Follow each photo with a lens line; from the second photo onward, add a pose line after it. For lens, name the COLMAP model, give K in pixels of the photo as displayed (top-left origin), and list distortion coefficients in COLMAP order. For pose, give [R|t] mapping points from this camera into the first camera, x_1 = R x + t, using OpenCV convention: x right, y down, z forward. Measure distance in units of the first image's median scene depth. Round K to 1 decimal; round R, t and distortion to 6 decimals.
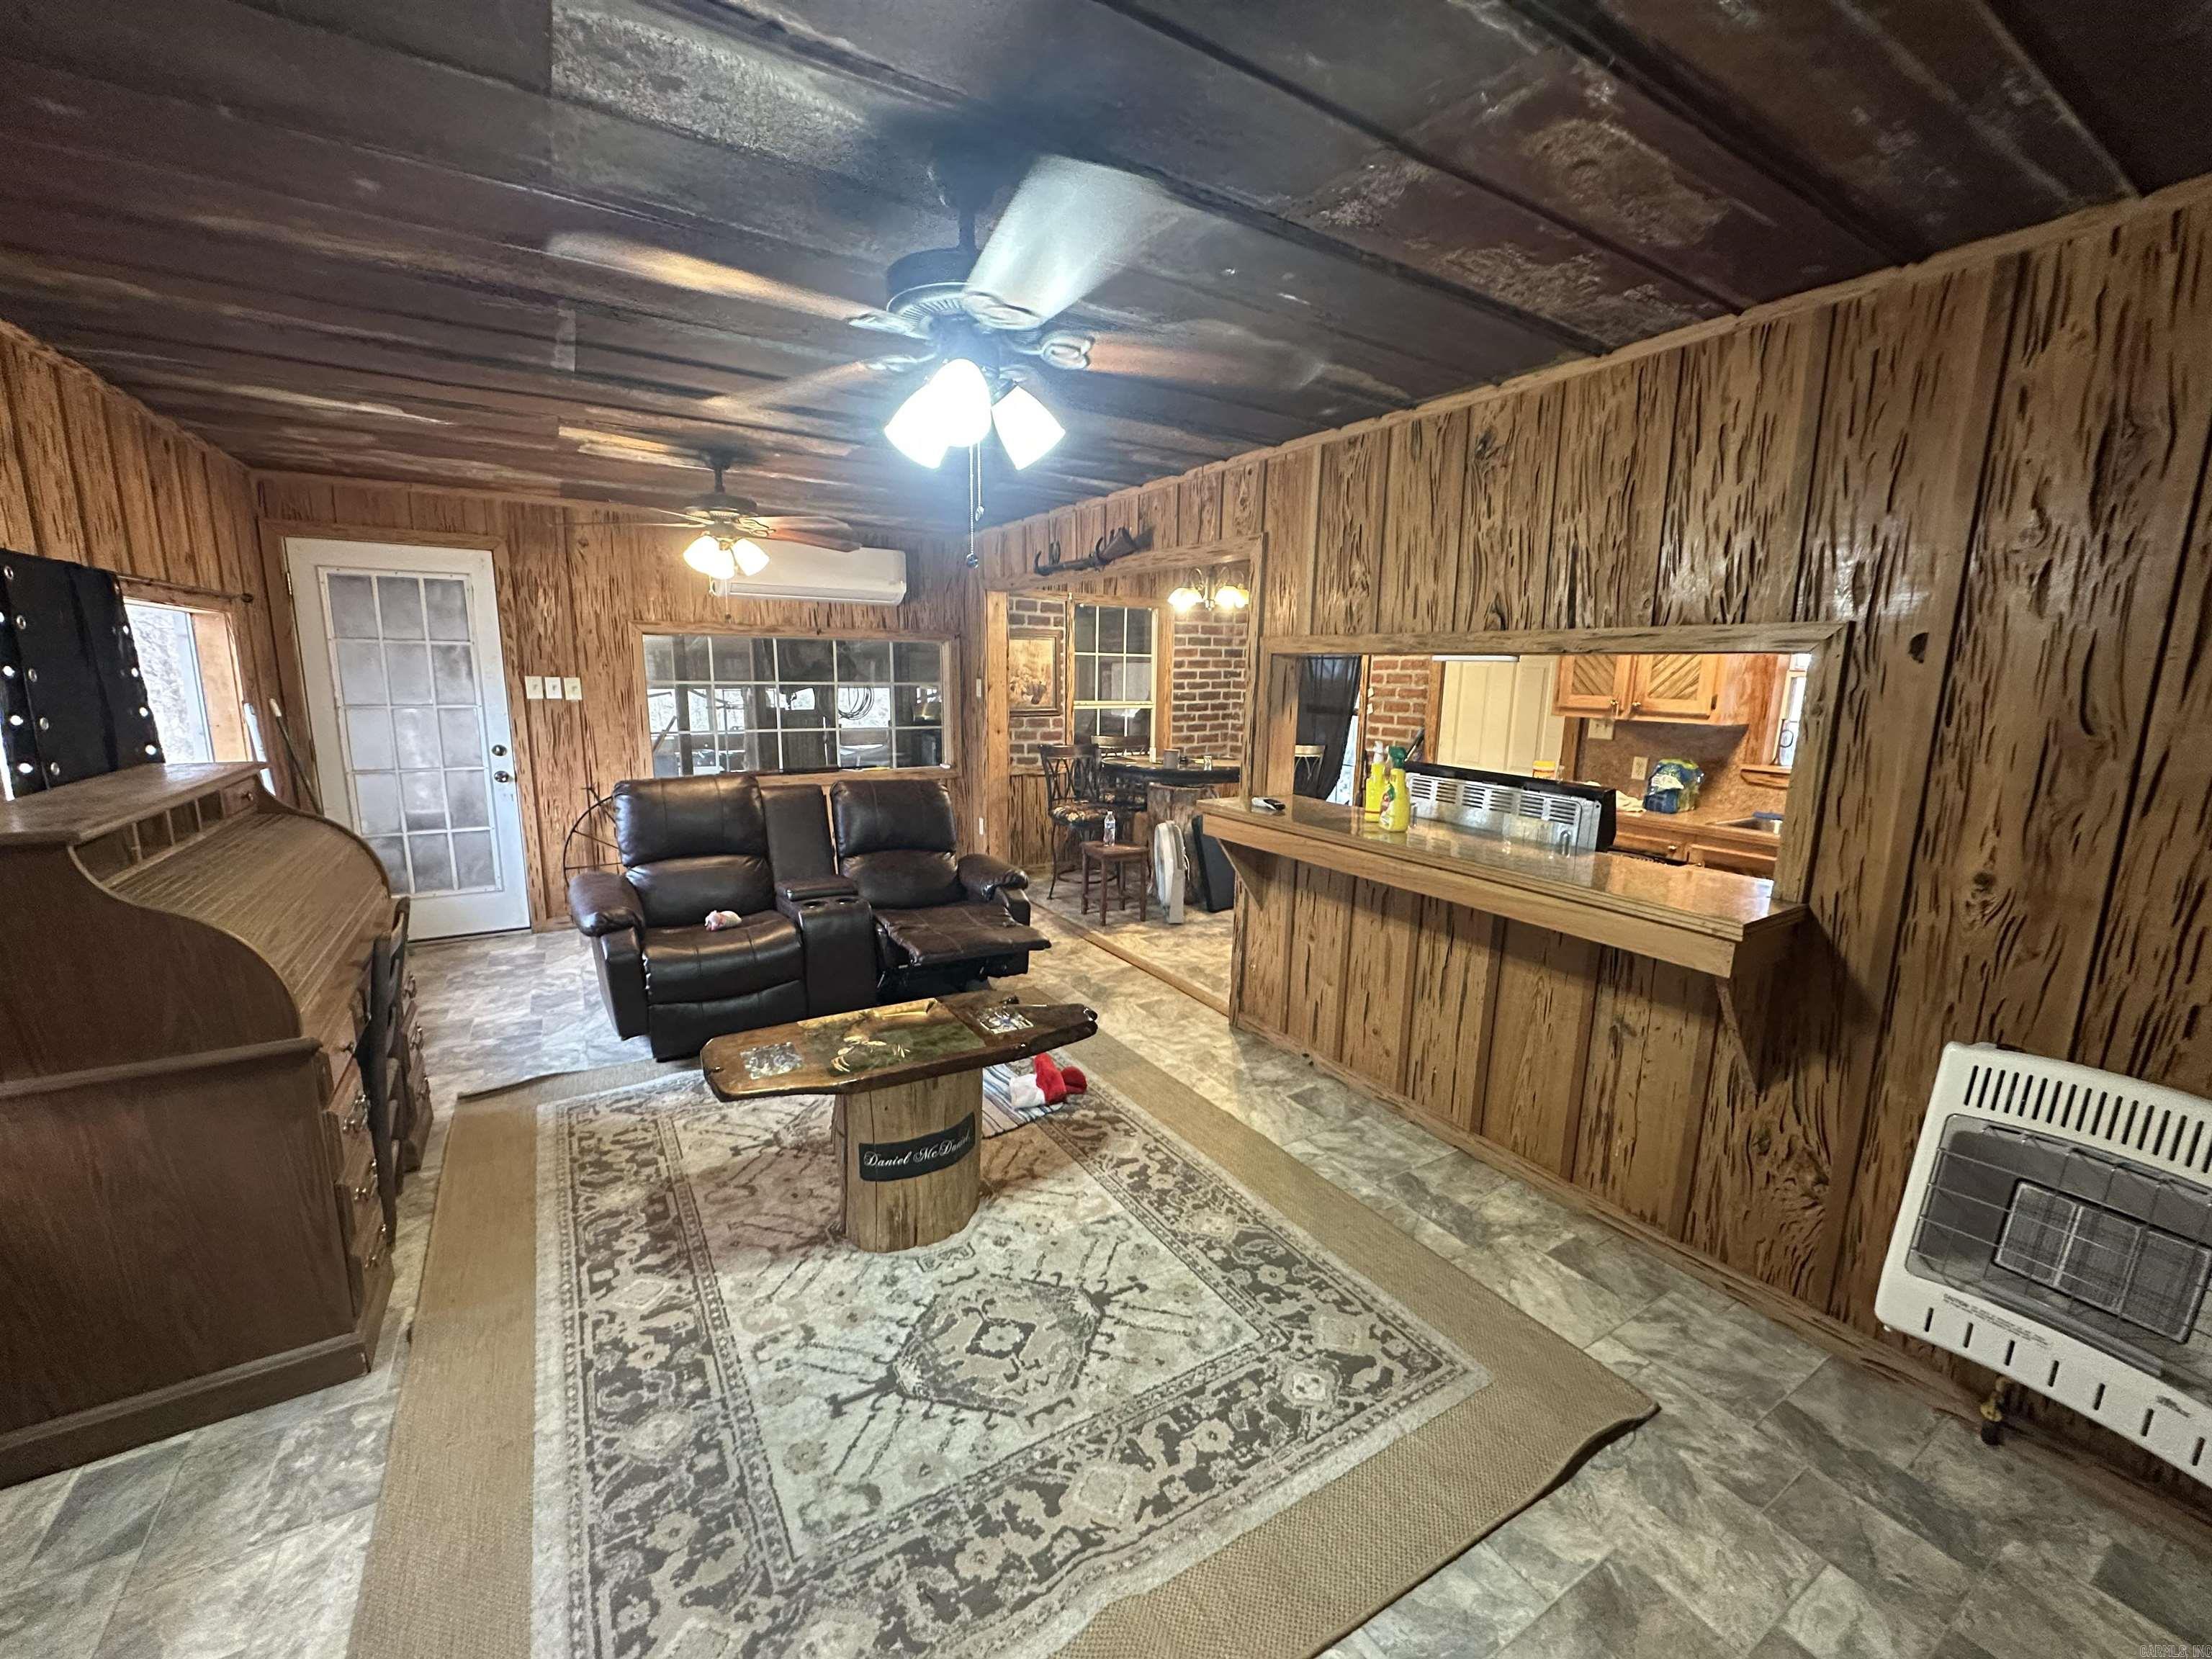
lens RADIAL K [[887.0, 0, 1113.0], [0, 887.0, 825.1], [0, 0, 1]] dist [-0.002362, 0.000084]
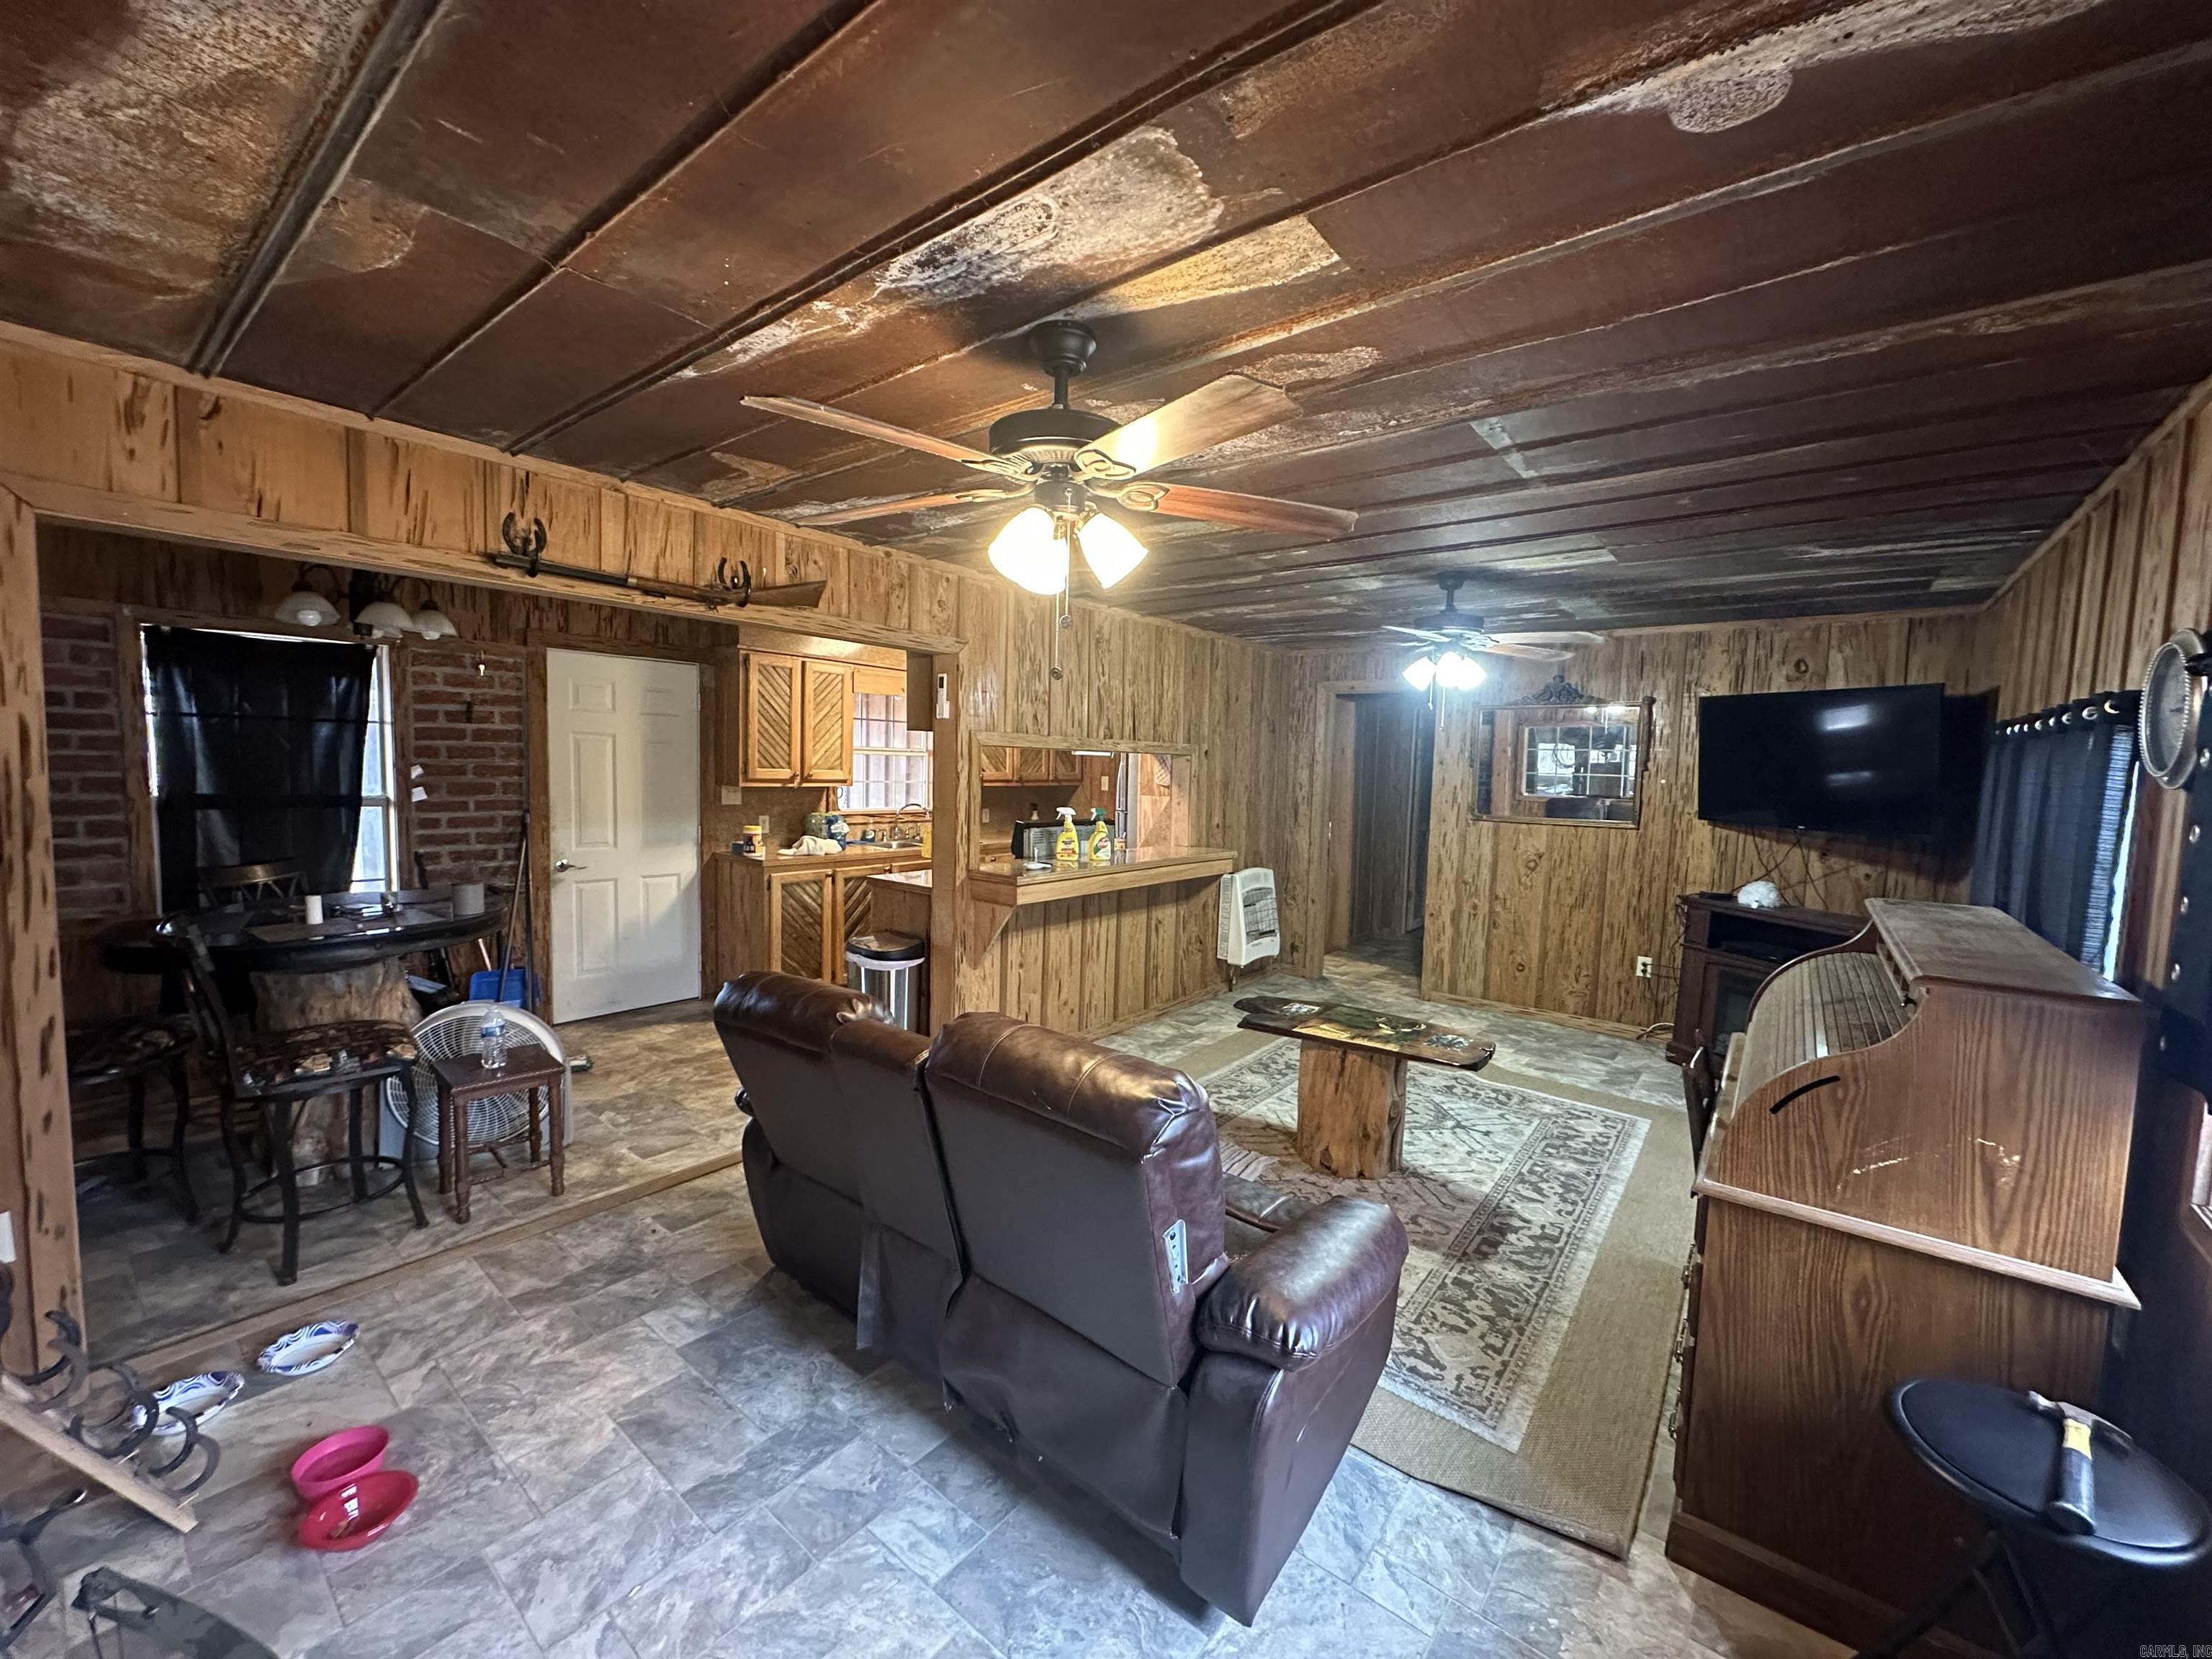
lens RADIAL K [[887.0, 0, 1101.9], [0, 887.0, 824.1], [0, 0, 1]] dist [-0.002362, 0.000084]
pose [[-0.337987, -0.094436, 0.936401, -1.454298], [0.130270, 0.980682, 0.145921, -0.358482], [-0.932092, 0.171304, -0.319155, 1.845169]]
